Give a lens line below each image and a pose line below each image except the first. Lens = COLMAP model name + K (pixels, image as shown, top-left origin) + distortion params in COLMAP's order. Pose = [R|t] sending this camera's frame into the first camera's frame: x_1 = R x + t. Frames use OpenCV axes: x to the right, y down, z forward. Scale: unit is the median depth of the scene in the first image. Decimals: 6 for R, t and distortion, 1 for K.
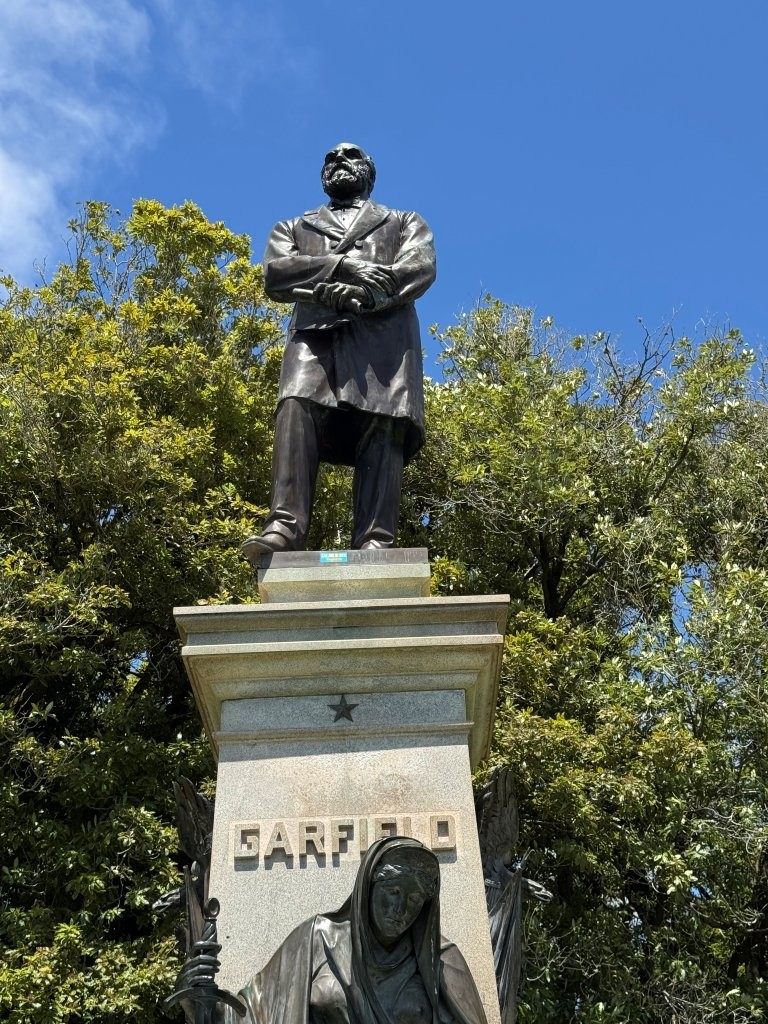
lens RADIAL K [[1374.3, 0, 384.0], [0, 1374.3, 512.0], [0, 0, 1]] dist [0.155023, -0.031295]
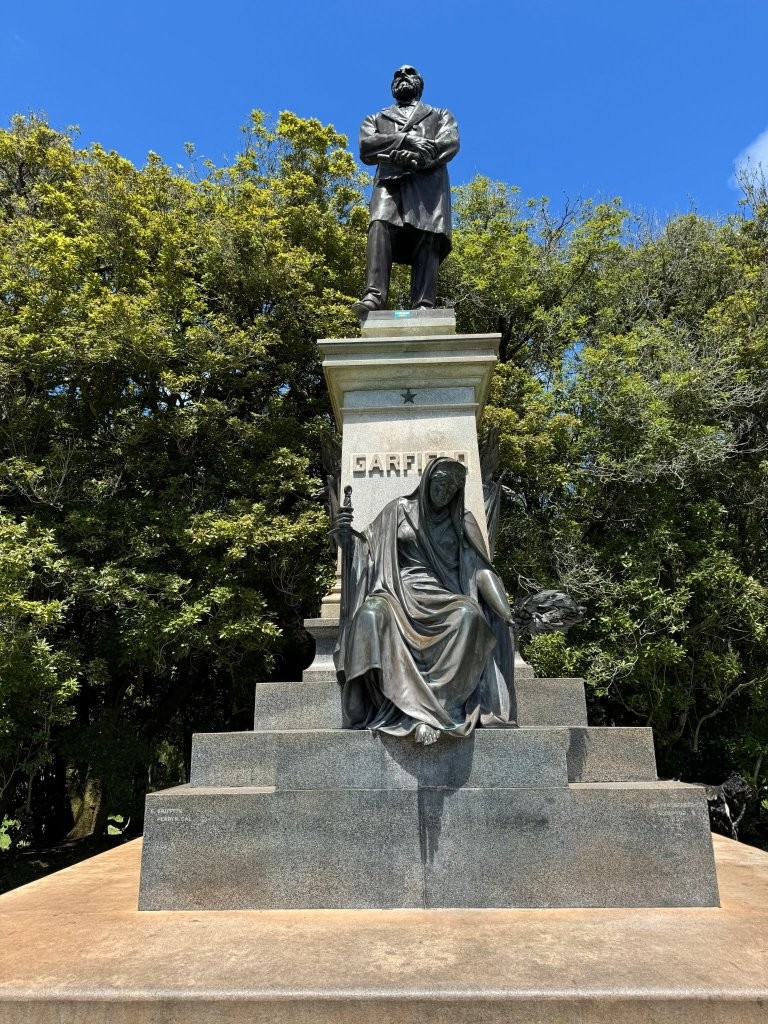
lens RADIAL K [[699.7, 0, 384.0], [0, 699.7, 512.0], [0, 0, 1]] dist [0.056099, -0.115510]
pose [[0.999545, 0.011187, -0.028028, -0.031868], [-0.003253, 0.963282, 0.268473, 0.035991], [0.030003, -0.268259, 0.962879, 0.041377]]
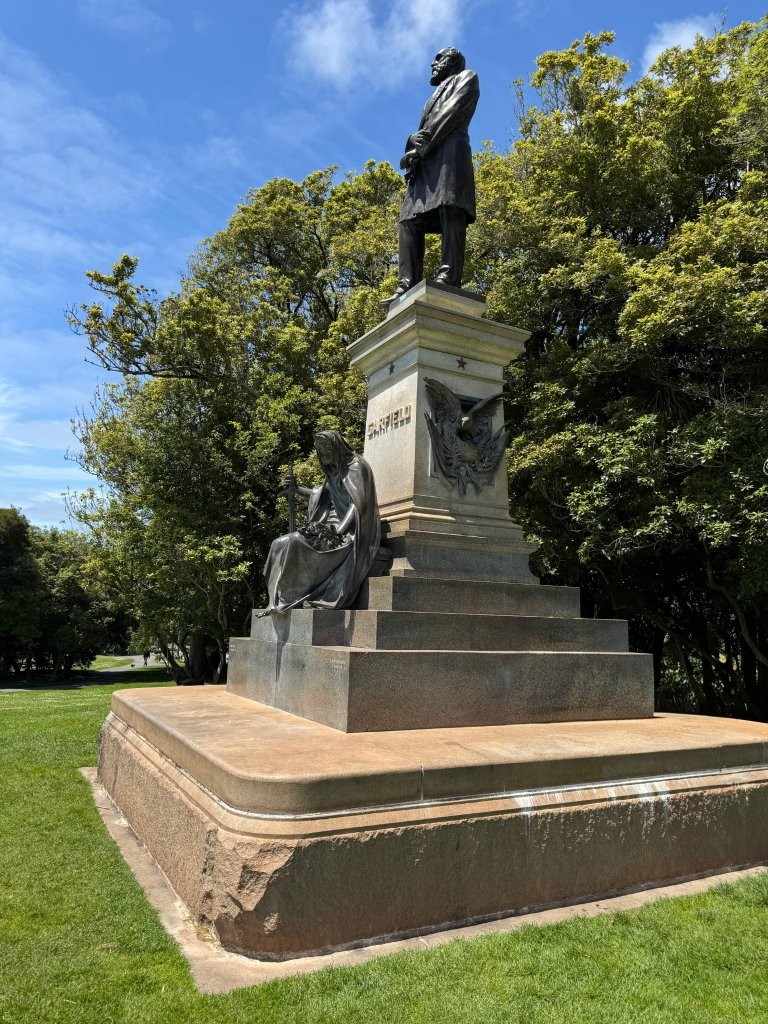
lens RADIAL K [[708.5, 0, 384.0], [0, 708.5, 512.0], [0, 0, 1]] dist [0.047210, -0.045866]
pose [[0.502509, -0.078997, -0.860955, 0.939402], [0.412323, 0.897173, 0.158338, 0.152567], [0.759918, -0.434558, 0.483409, 0.252041]]
